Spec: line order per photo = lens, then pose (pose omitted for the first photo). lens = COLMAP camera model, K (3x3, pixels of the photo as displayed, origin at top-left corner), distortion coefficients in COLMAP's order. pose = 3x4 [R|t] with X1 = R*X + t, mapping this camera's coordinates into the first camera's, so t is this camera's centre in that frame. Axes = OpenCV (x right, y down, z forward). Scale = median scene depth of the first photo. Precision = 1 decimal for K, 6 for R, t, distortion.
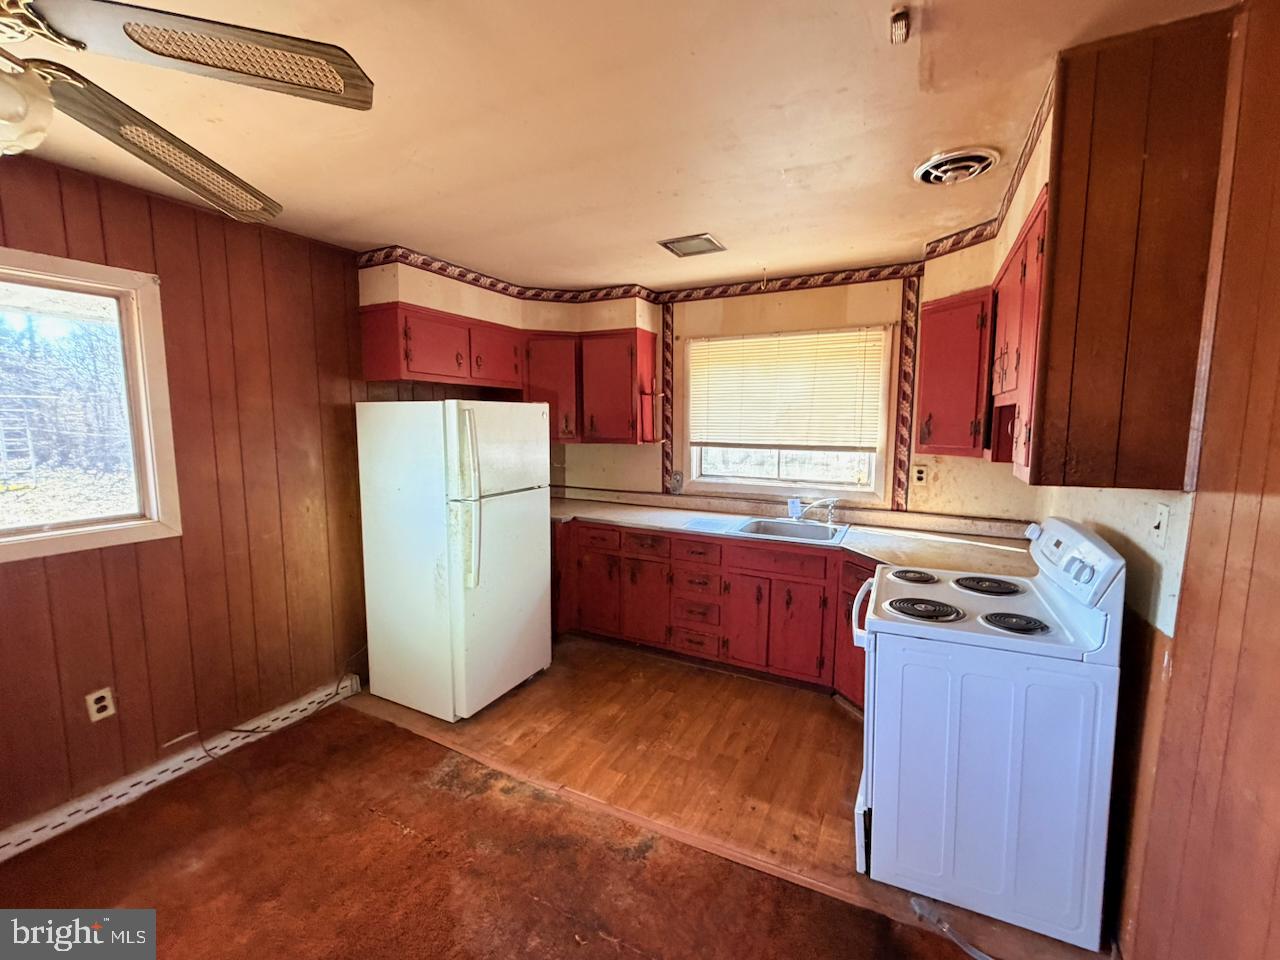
lens RADIAL K [[534.3, 0, 632.0], [0, 534.3, 481.6], [0, 0, 1]] dist [-0.000237, -0.000033]
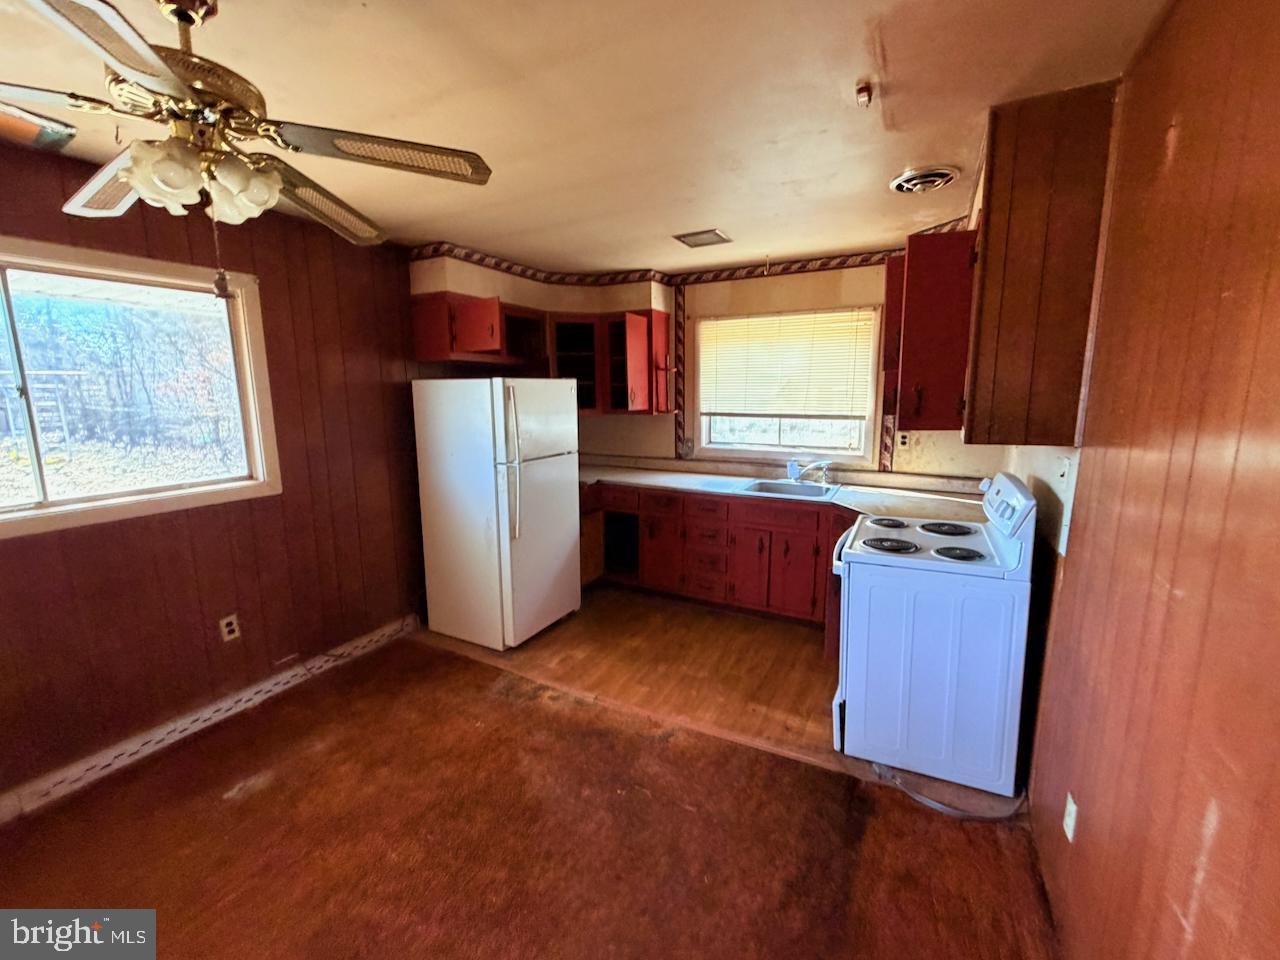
lens RADIAL K [[534.3, 0, 635.0], [0, 534.3, 478.9], [0, 0, 1]] dist [-0.000237, -0.000033]
pose [[0.999936, -0.007501, -0.008461, -0.025642], [0.007917, 0.998704, 0.050279, 0.009997], [0.008073, -0.050343, 0.998699, -0.159572]]
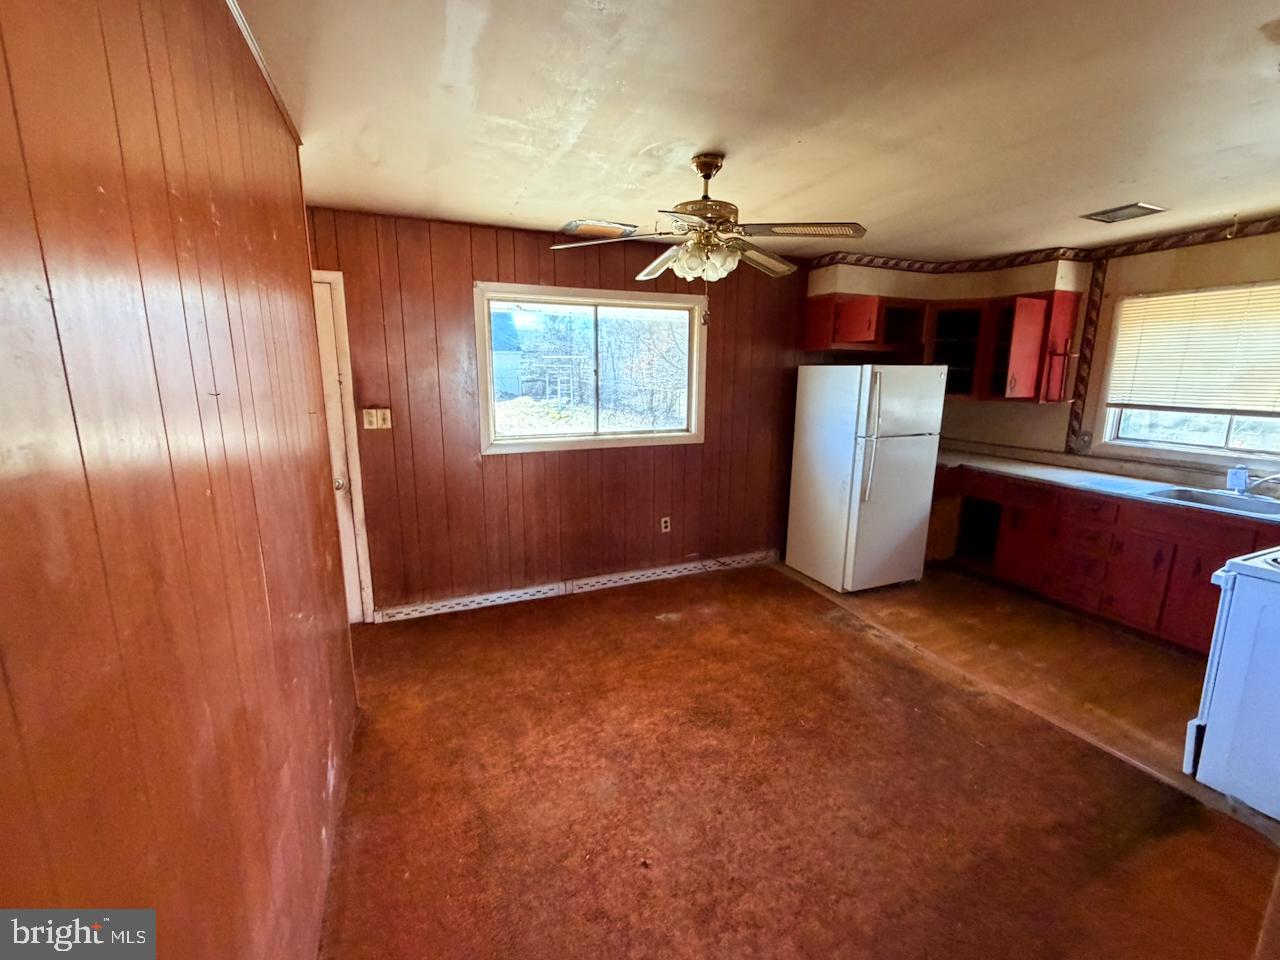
lens RADIAL K [[534.3, 0, 643.5], [0, 534.3, 477.4], [0, 0, 1]] dist [-0.000237, -0.000033]
pose [[0.779581, 0.125136, -0.613673, 0.087406], [-0.076848, 0.991545, 0.104565, 0.033601], [0.621569, -0.034357, 0.782606, -0.417173]]
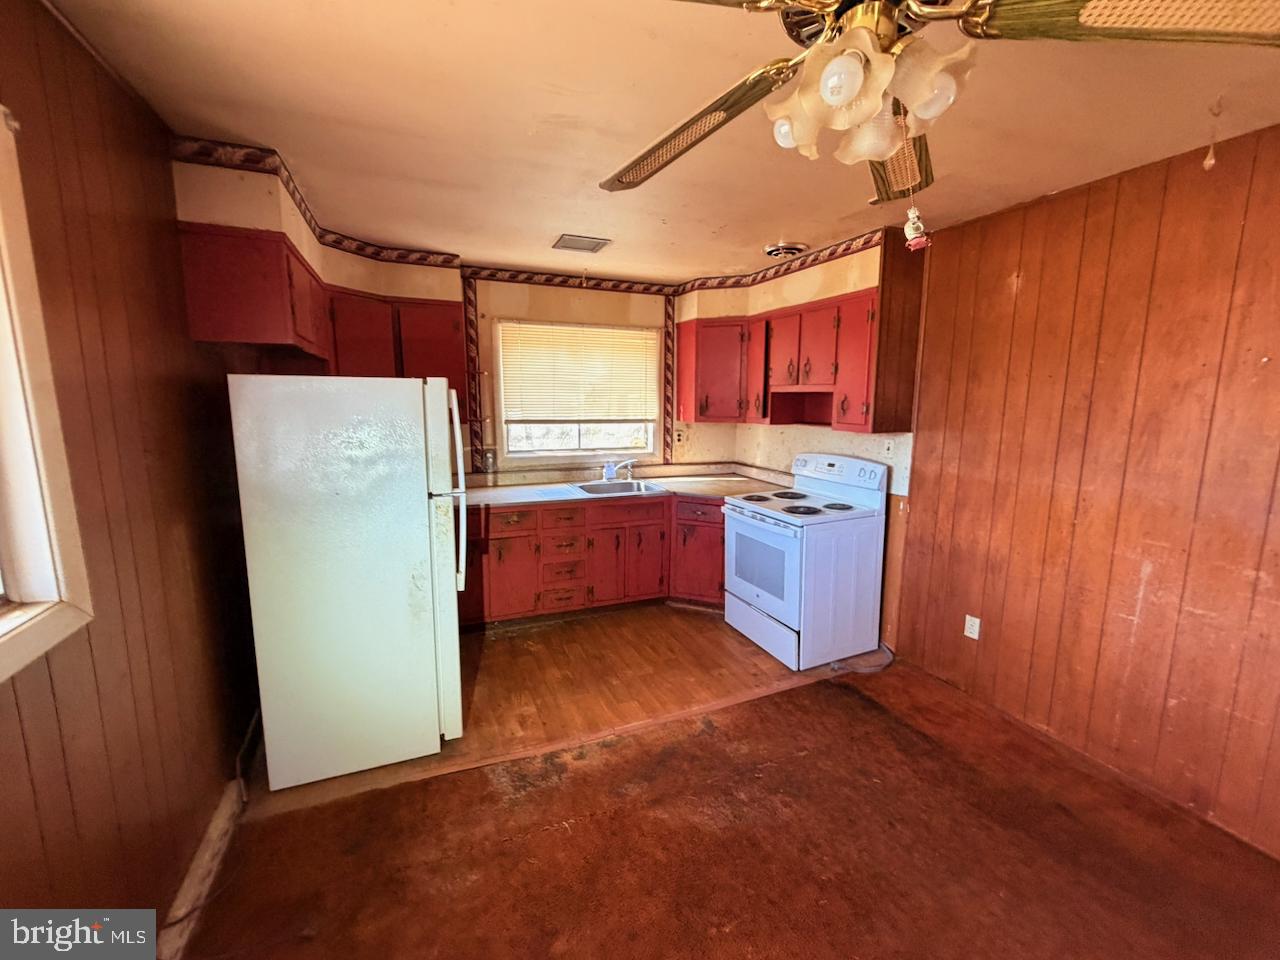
lens RADIAL K [[534.3, 0, 644.3], [0, 534.3, 478.2], [0, 0, 1]] dist [-0.000237, -0.000033]
pose [[0.636004, -0.114618, 0.763126, -0.702414], [0.084086, 0.993313, 0.079112, -0.028353], [-0.767091, 0.013853, 0.641389, 0.178386]]
